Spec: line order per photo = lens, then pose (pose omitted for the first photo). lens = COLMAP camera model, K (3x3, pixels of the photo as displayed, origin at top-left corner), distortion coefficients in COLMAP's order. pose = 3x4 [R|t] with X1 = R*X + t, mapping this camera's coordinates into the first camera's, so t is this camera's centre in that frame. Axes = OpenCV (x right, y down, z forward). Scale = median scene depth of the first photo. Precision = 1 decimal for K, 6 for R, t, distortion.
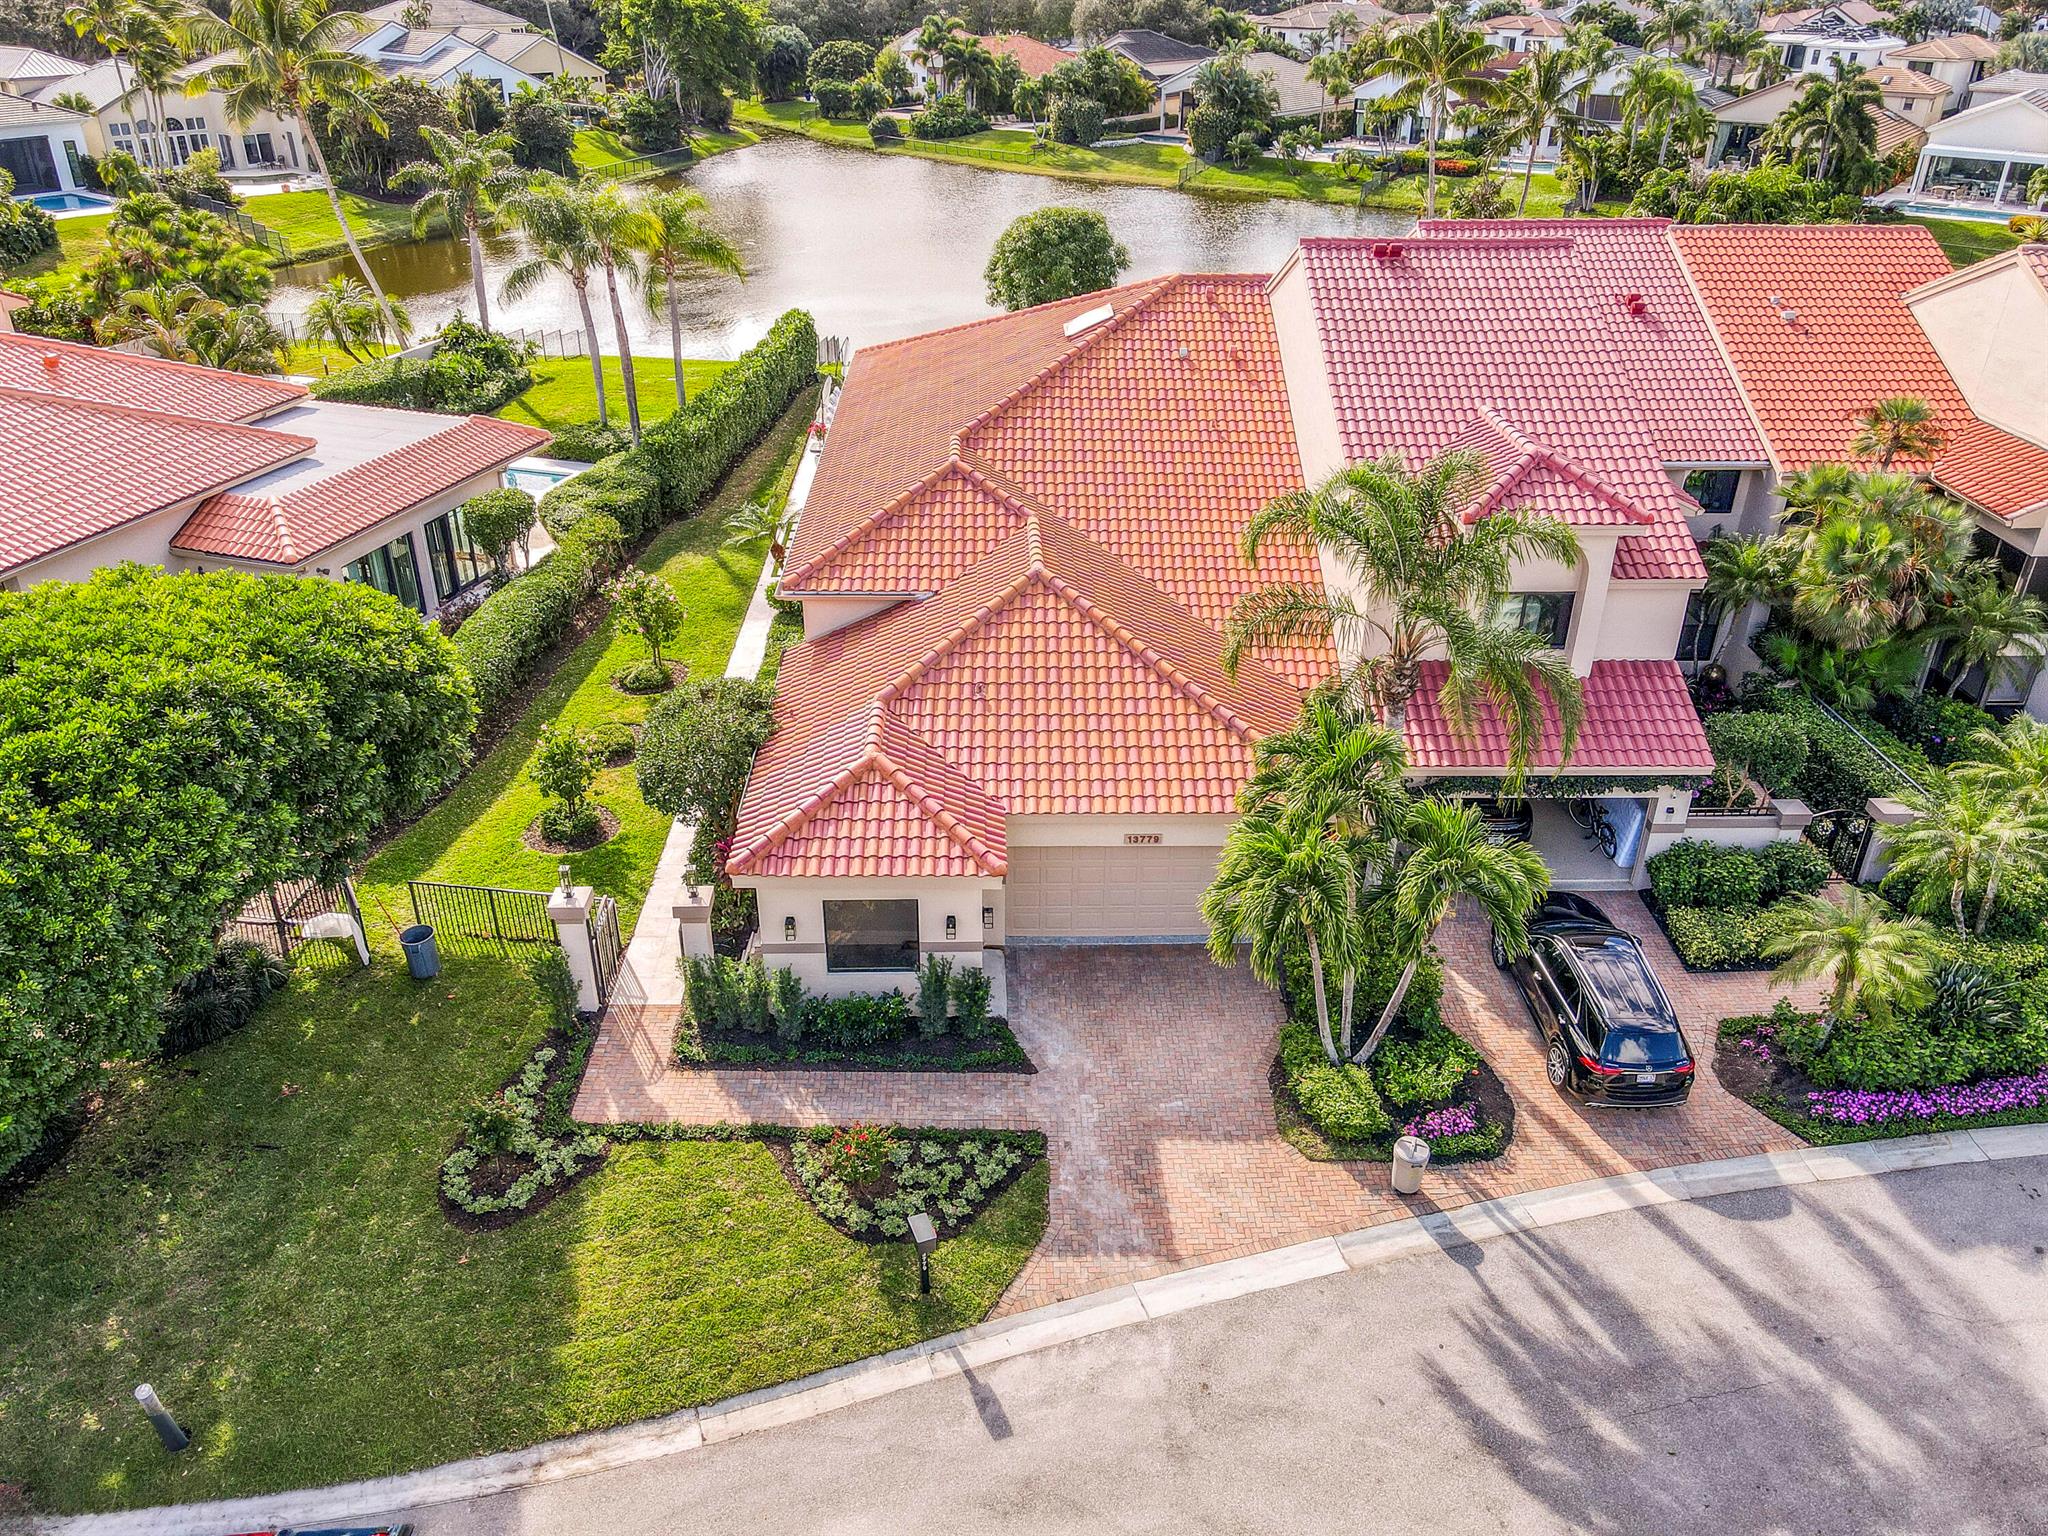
lens RADIAL K [[1482.7, 0, 1029.5], [0, 1482.7, 770.3], [0, 0, 1]] dist [0.025284, -0.000338]
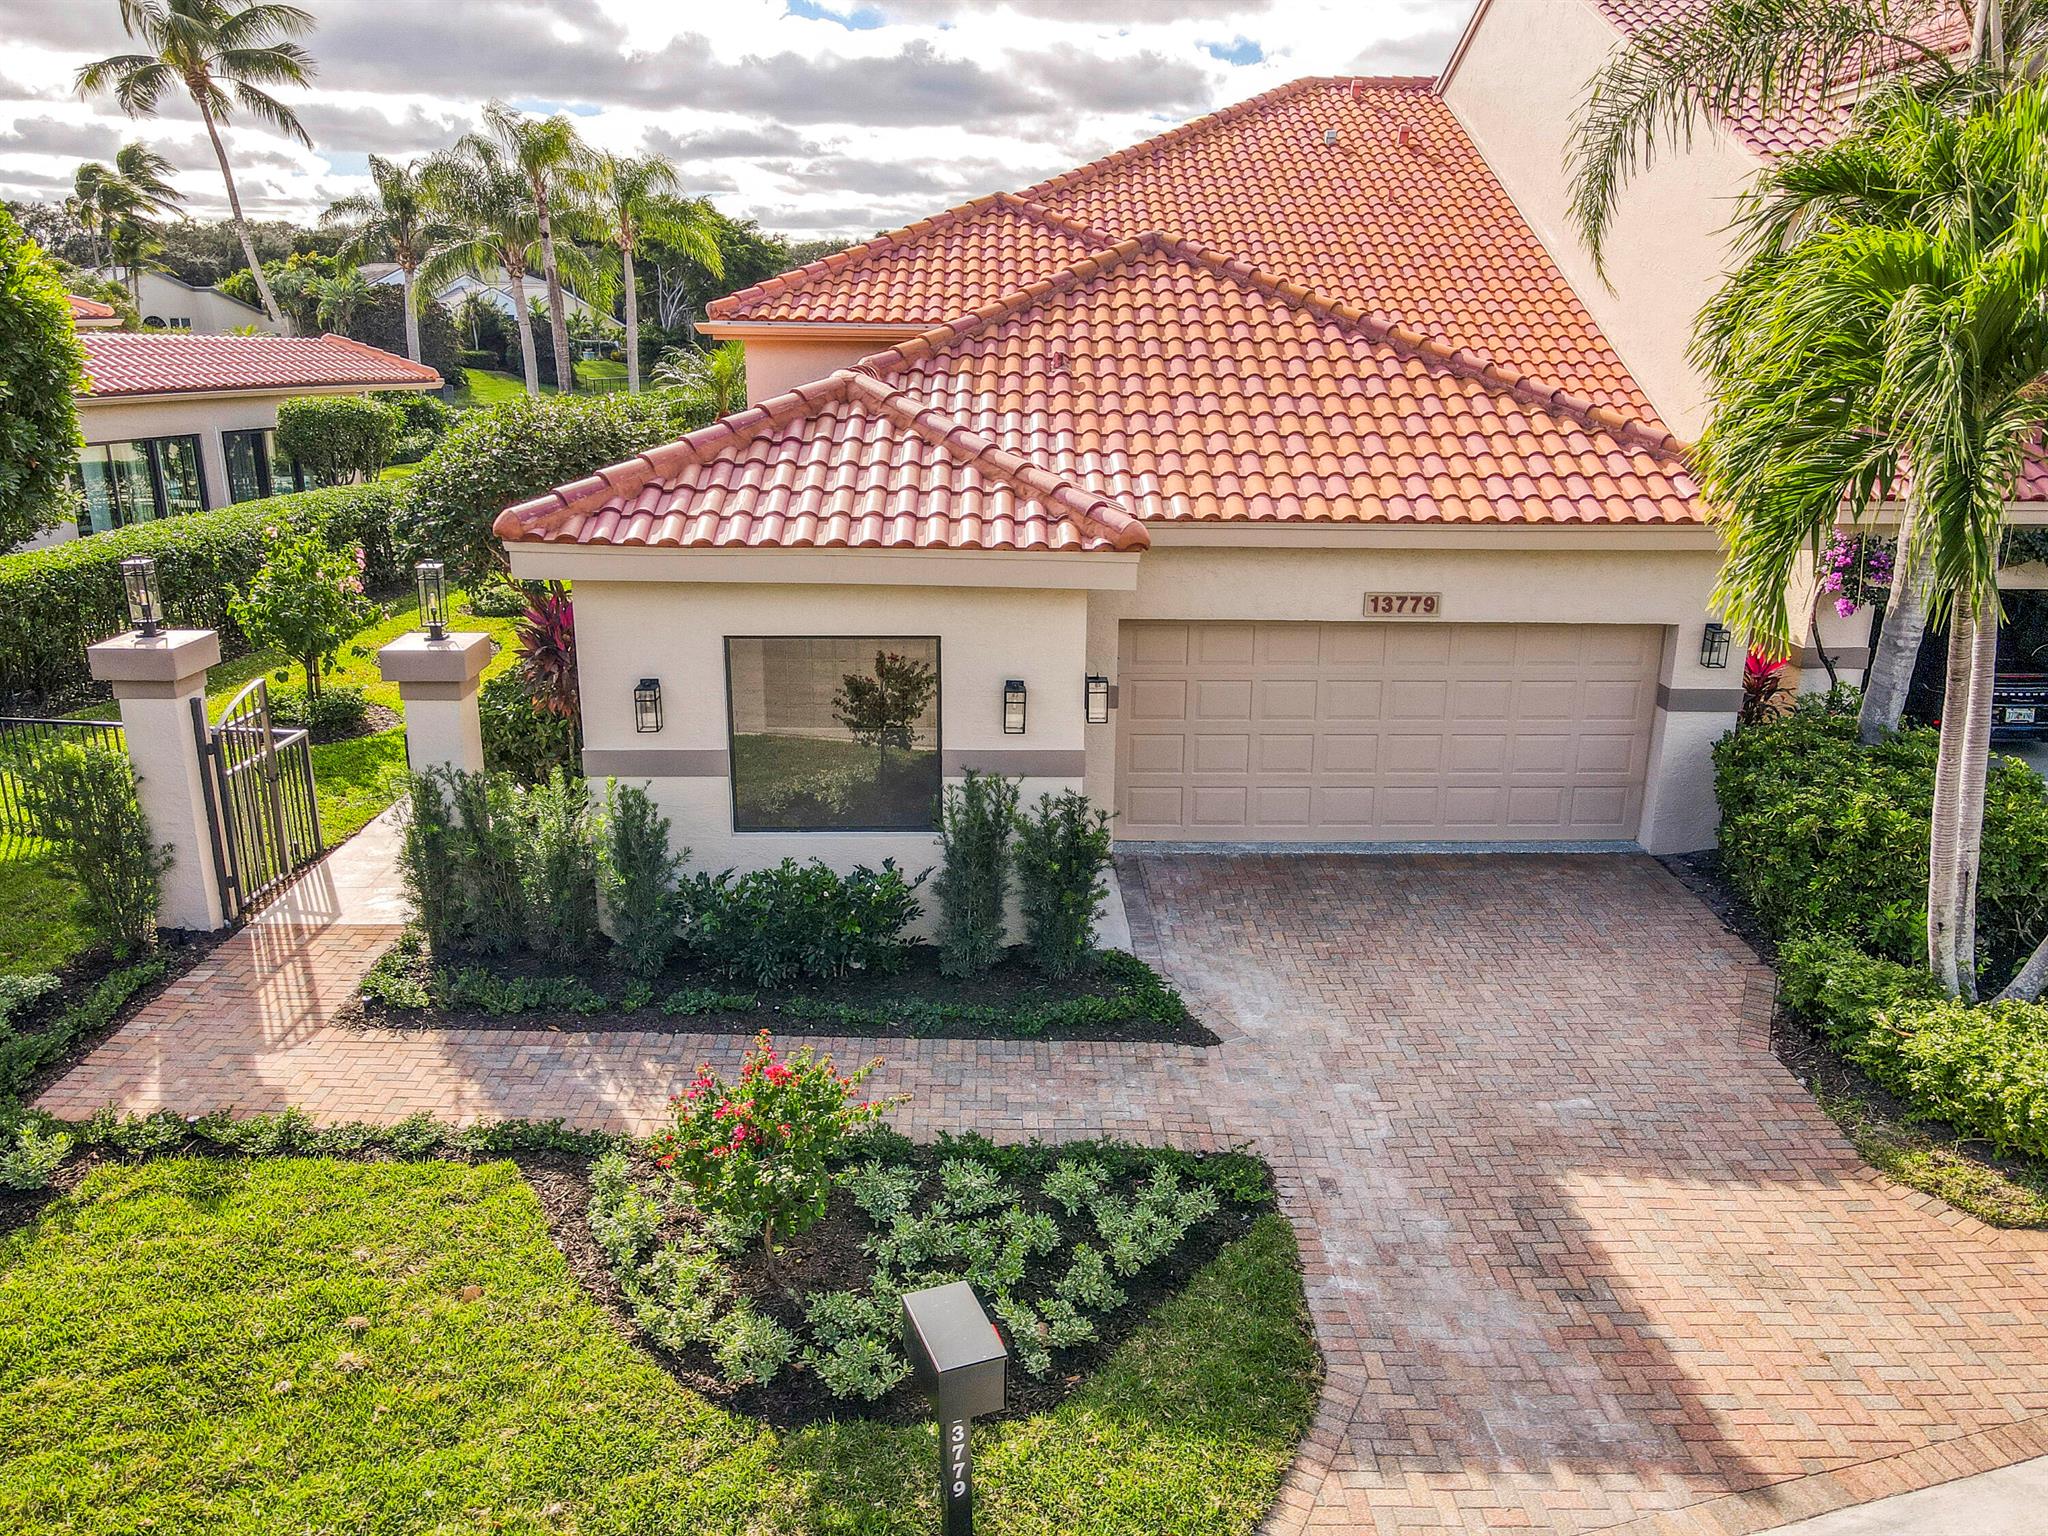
lens RADIAL K [[1482.7, 0, 1030.1], [0, 1482.7, 764.7], [0, 0, 1]] dist [0.025284, -0.000338]
pose [[0.999964, -0.003670, -0.007594, -0.047558], [0.001962, 0.976894, -0.213715, 0.229124], [0.008202, 0.213692, 0.976867, 0.607458]]
